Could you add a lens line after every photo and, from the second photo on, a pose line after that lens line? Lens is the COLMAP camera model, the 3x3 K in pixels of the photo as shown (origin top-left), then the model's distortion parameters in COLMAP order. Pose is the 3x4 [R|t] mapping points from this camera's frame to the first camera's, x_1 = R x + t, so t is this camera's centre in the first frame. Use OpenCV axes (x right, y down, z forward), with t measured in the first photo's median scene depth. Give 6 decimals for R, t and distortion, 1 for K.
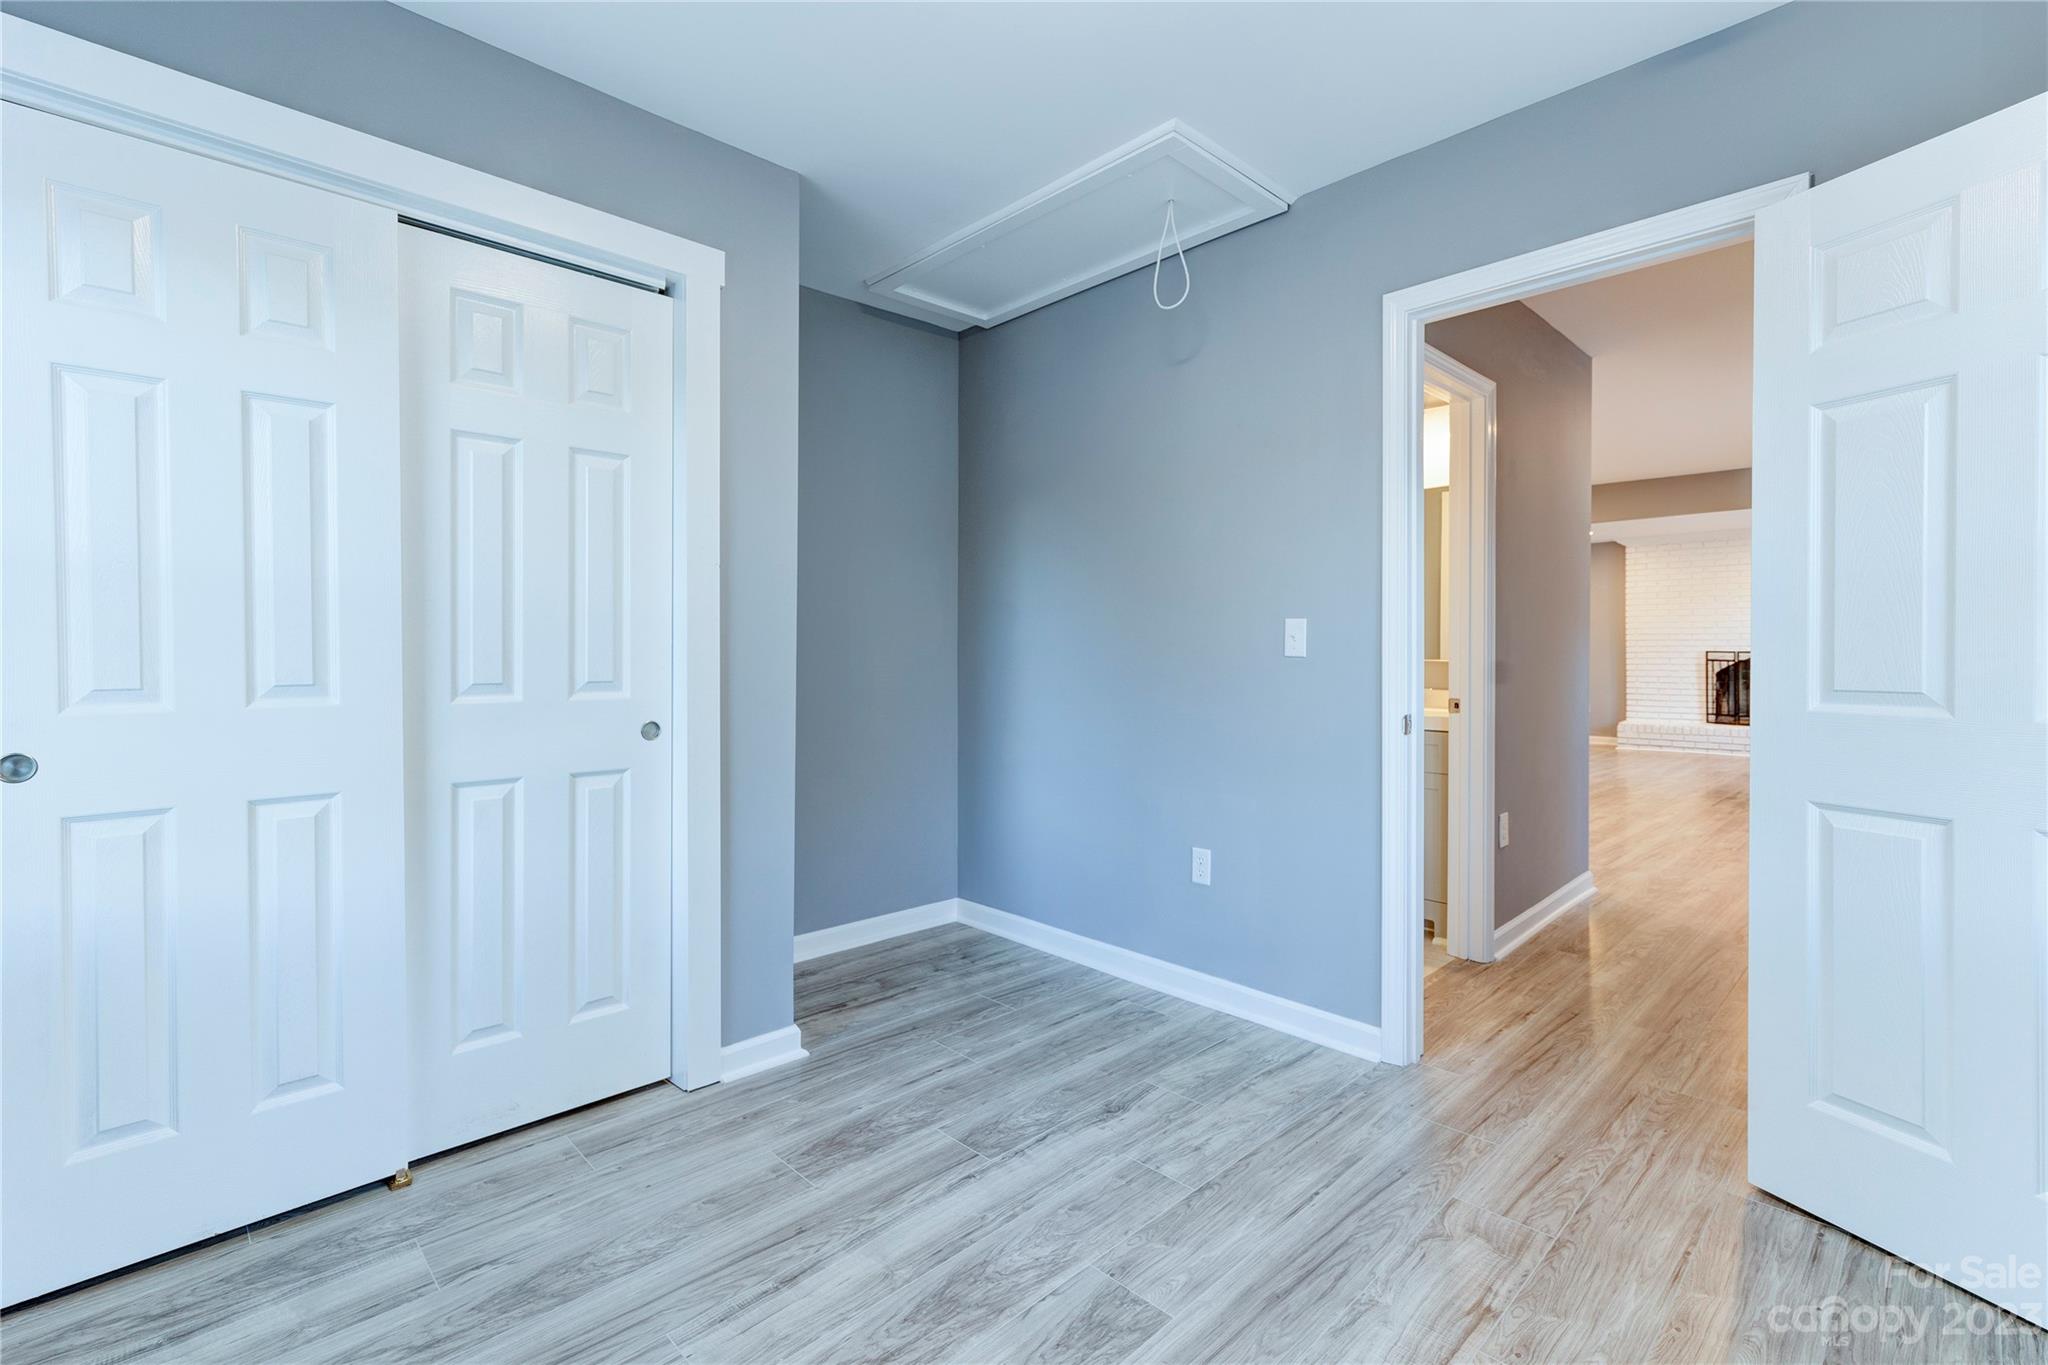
lens RADIAL K [[924.1, 0, 1012.4], [0, 924.1, 645.4], [0, 0, 1]] dist [0.001217, 0.000111]
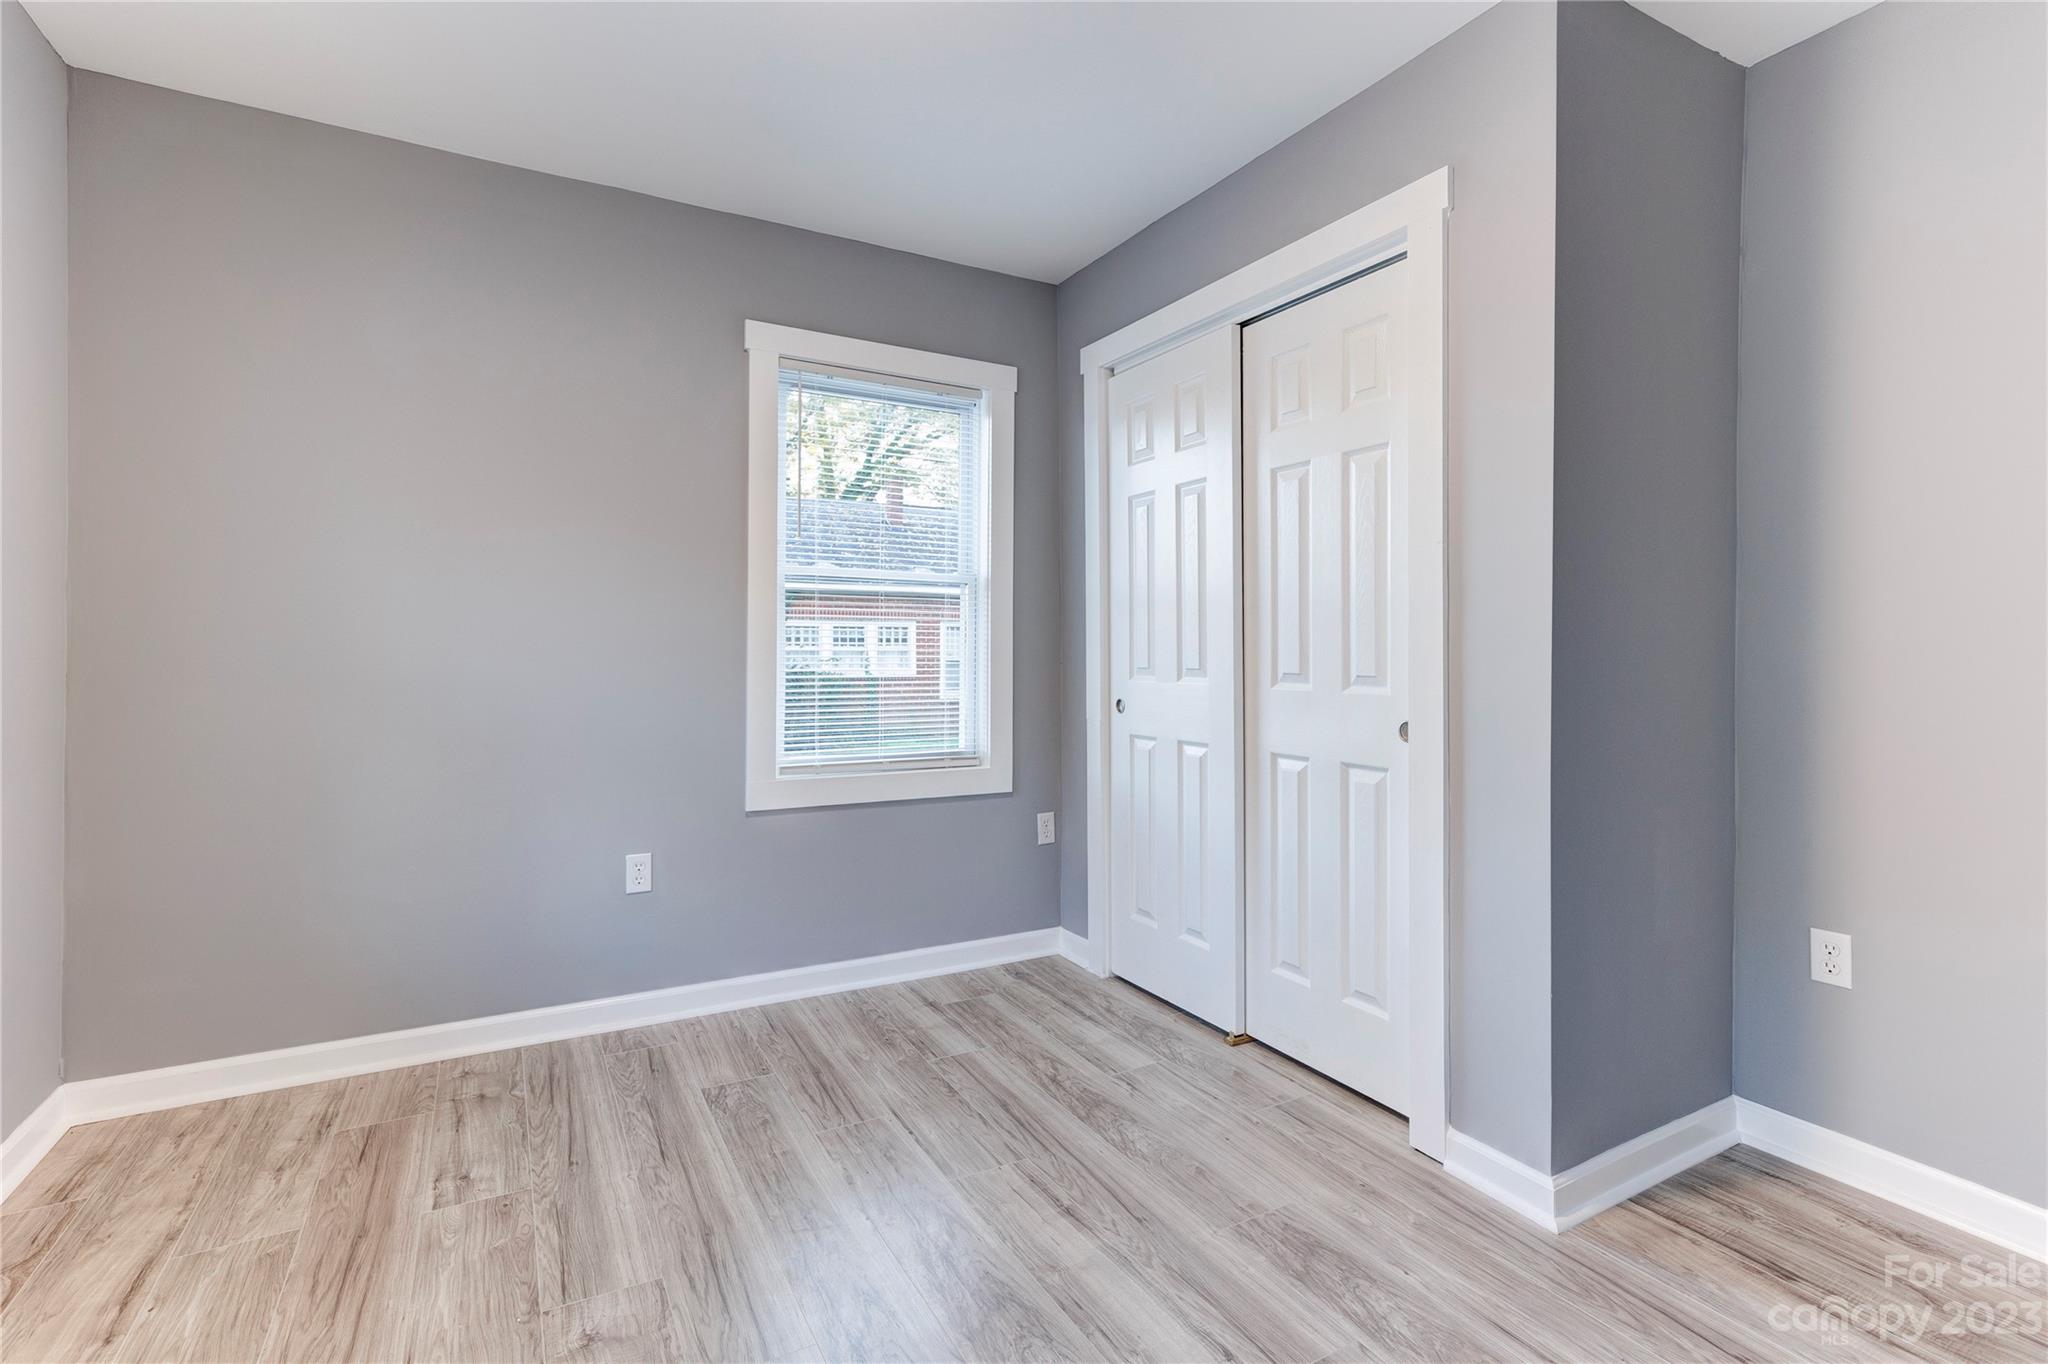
lens RADIAL K [[924.1, 0, 1012.4], [0, 924.1, 644.9], [0, 0, 1]] dist [0.001217, 0.000111]
pose [[-0.251286, -0.005922, -0.967895, 0.675811], [0.003046, 0.999971, -0.006909, 0.012372], [0.967908, -0.004684, -0.251261, 0.966545]]
